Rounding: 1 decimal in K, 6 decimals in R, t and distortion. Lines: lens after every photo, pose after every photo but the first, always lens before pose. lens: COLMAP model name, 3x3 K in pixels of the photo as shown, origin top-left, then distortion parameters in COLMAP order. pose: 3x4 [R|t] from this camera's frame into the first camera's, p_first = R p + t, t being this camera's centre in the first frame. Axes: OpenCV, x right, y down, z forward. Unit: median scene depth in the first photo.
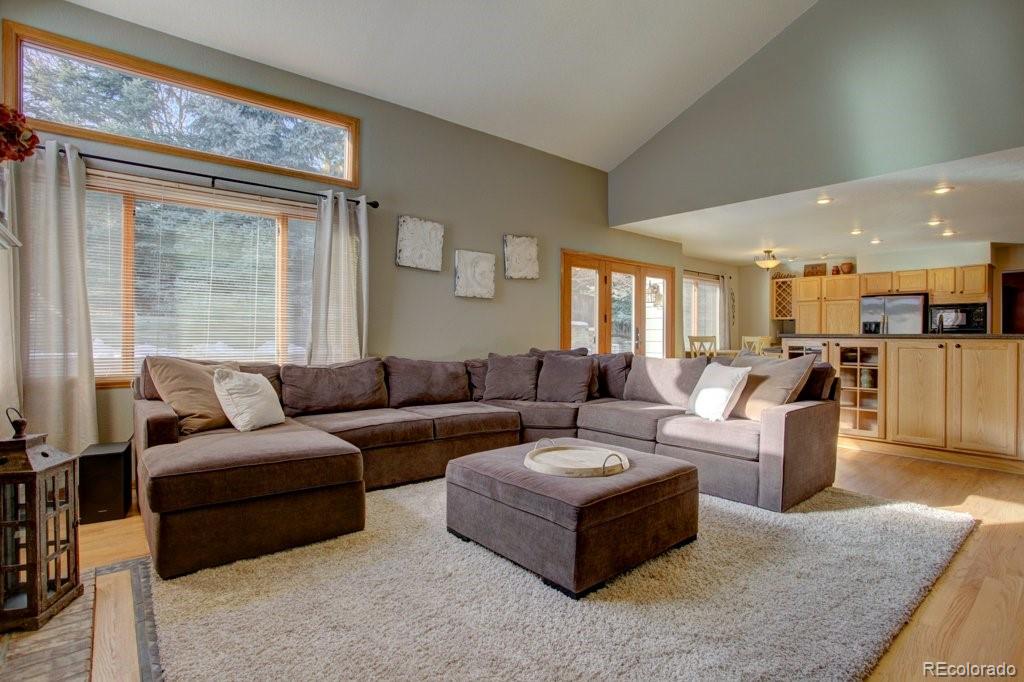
lens RADIAL K [[506.3, 0, 508.6], [0, 506.3, 336.5], [0, 0, 1]] dist [-0.062618, 0.025394]
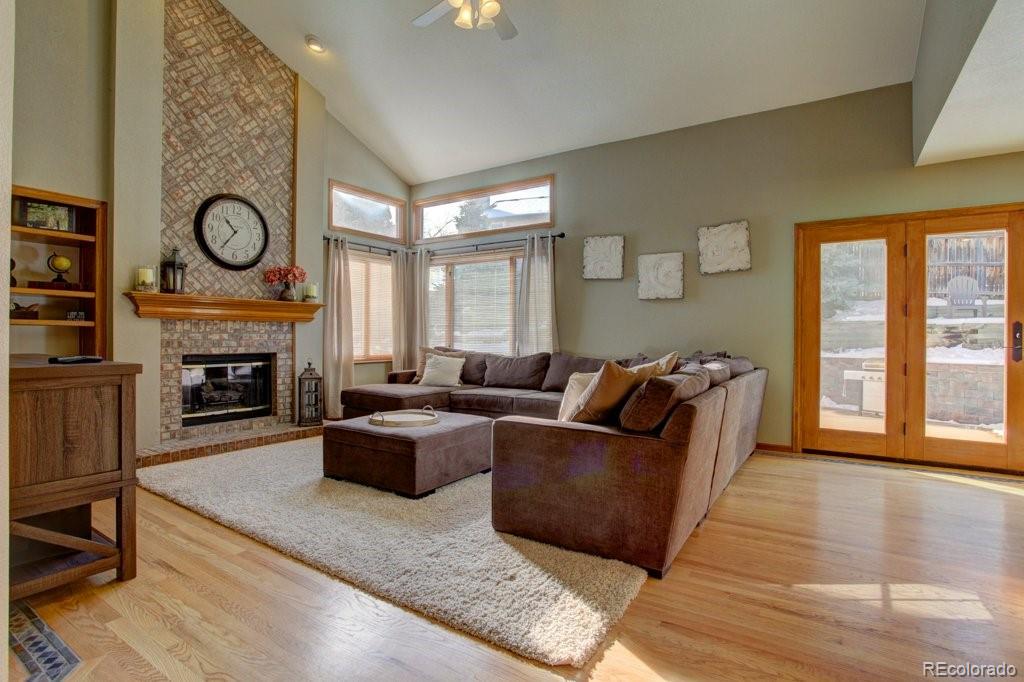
lens RADIAL K [[506.3, 0, 512.8], [0, 506.3, 335.3], [0, 0, 1]] dist [-0.062618, 0.025394]
pose [[0.289716, -0.001595, -0.957111, 0.773012], [-0.004421, 0.999986, -0.003005, 0.000029], [0.957103, 0.005102, 0.289705, 0.407625]]
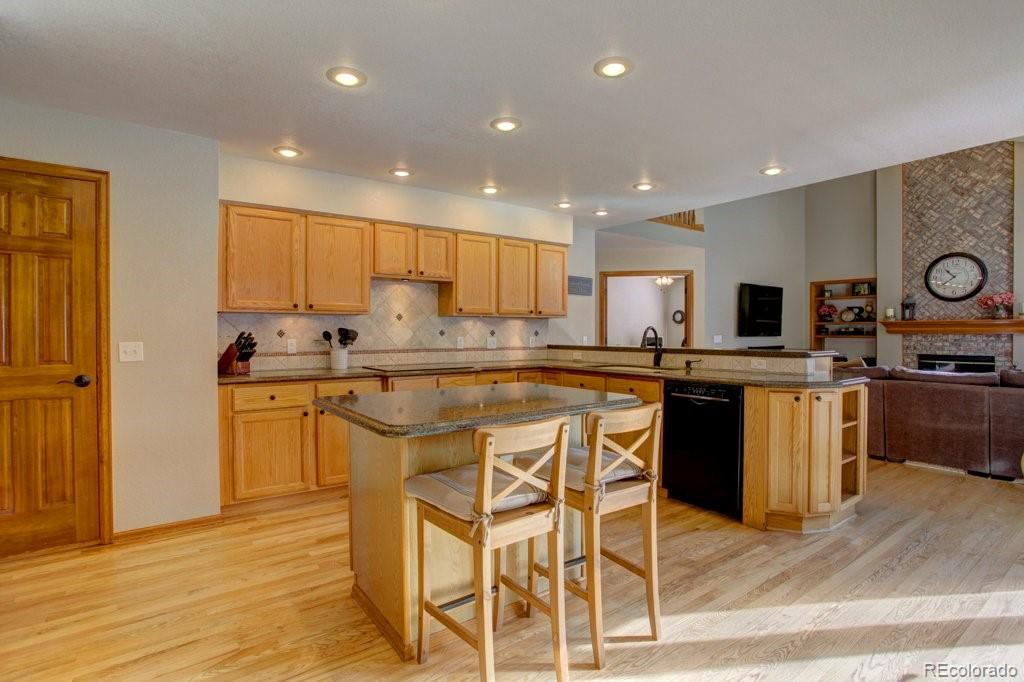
lens RADIAL K [[506.3, 0, 521.2], [0, 506.3, 334.3], [0, 0, 1]] dist [-0.062618, 0.025394]
pose [[-0.998832, -0.001728, 0.048293, 0.920882], [-0.001600, 0.999995, 0.002698, -0.028411], [-0.048298, 0.002618, -0.998830, 1.644671]]
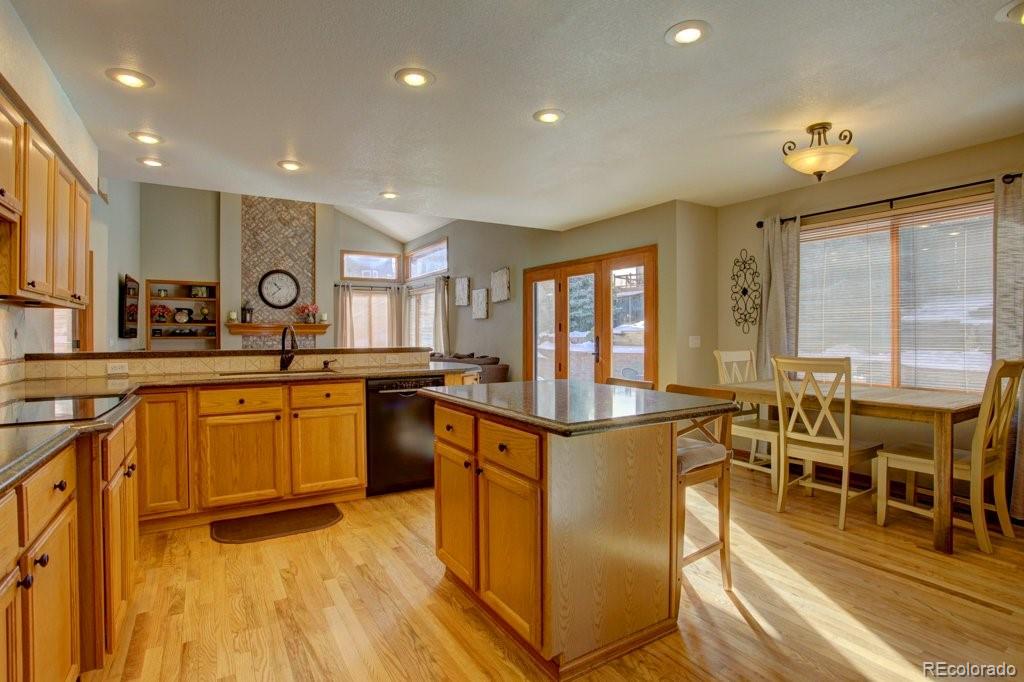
lens RADIAL K [[506.3, 0, 497.6], [0, 506.3, 338.1], [0, 0, 1]] dist [-0.062618, 0.025394]
pose [[-0.160844, 0.006552, -0.986958, 1.397271], [0.001615, 0.999978, 0.006375, -0.025461], [0.986979, -0.000568, -0.160851, 1.243812]]
